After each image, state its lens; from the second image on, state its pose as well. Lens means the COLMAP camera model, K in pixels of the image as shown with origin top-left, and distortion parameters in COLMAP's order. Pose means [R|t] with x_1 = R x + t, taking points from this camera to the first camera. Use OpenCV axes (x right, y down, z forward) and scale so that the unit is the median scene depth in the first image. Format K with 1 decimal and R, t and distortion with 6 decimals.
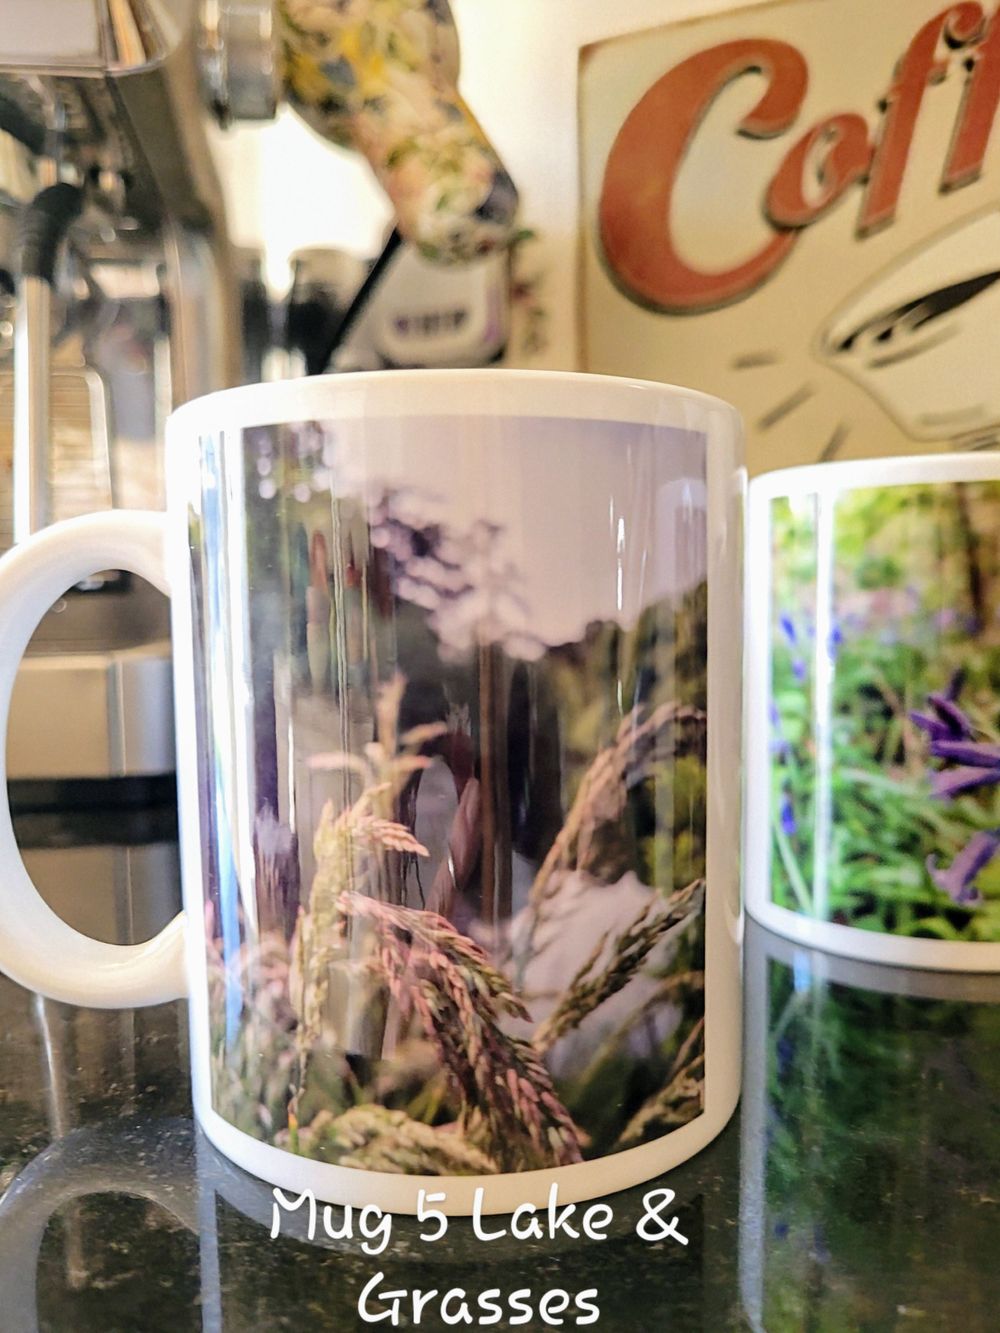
lens RADIAL K [[1106.7, 0, 502.9], [0, 1106.7, 669.7], [0, 0, 1]] dist [0.002014, -0.024926]
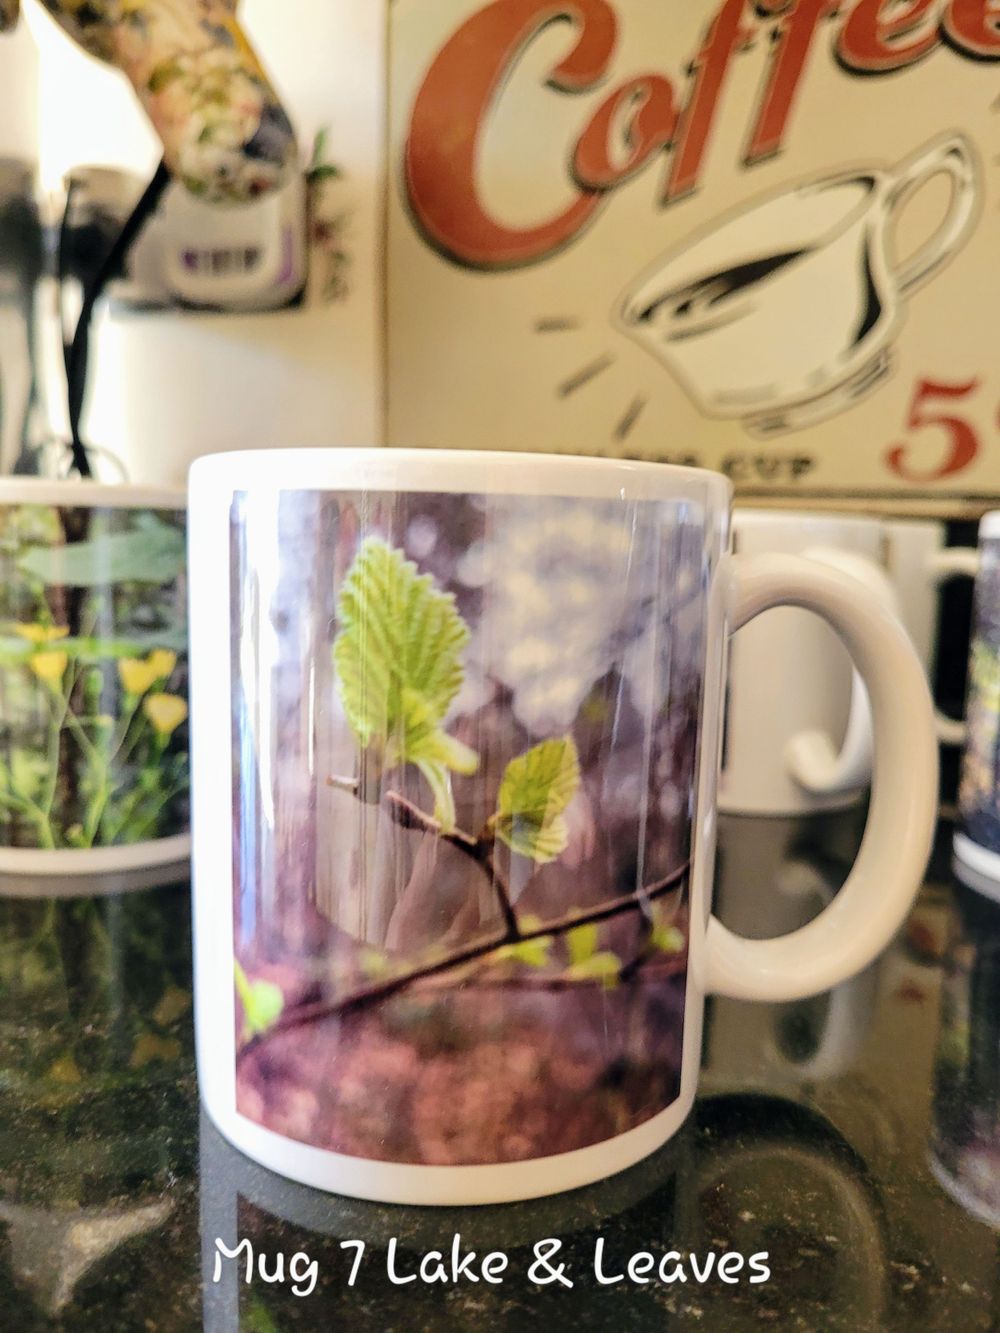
lens RADIAL K [[1106.7, 0, 517.8], [0, 1106.7, 679.8], [0, 0, 1]] dist [0.002014, -0.024926]
pose [[0.990677, 0.024779, 0.133961, 0.090346], [-0.033427, 0.997473, 0.062696, -0.033256], [-0.132069, -0.066589, 0.989001, 0.019091]]
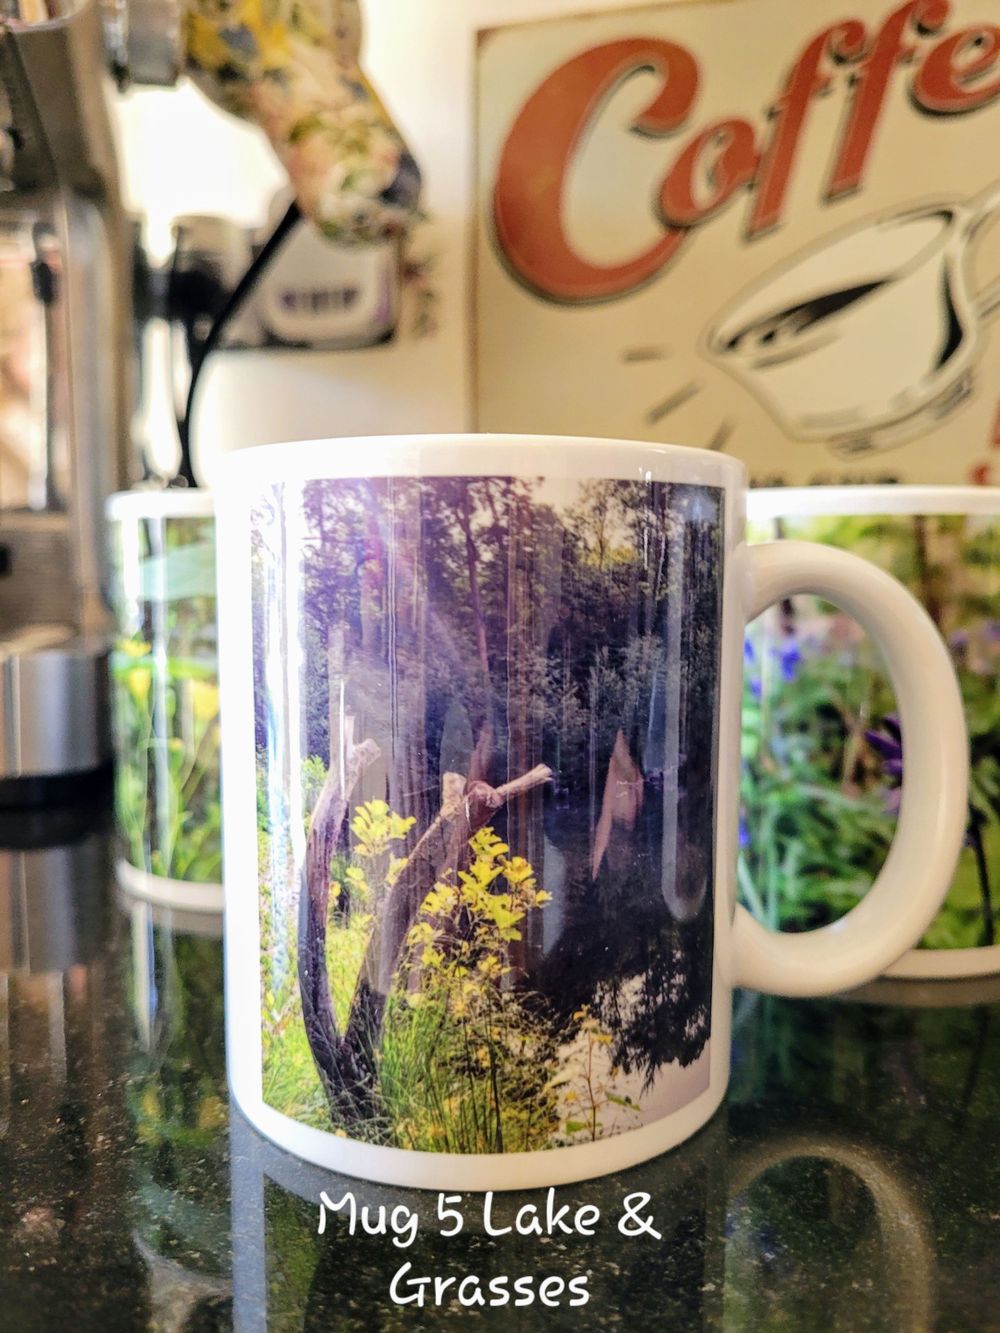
lens RADIAL K [[1106.7, 0, 505.5], [0, 1106.7, 656.5], [0, 0, 1]] dist [0.002014, -0.024926]
pose [[0.990333, 0.009951, 0.138350, -0.046552], [-0.011814, 0.999850, 0.012655, -0.017312], [-0.138203, -0.014167, 0.990303, 0.006032]]
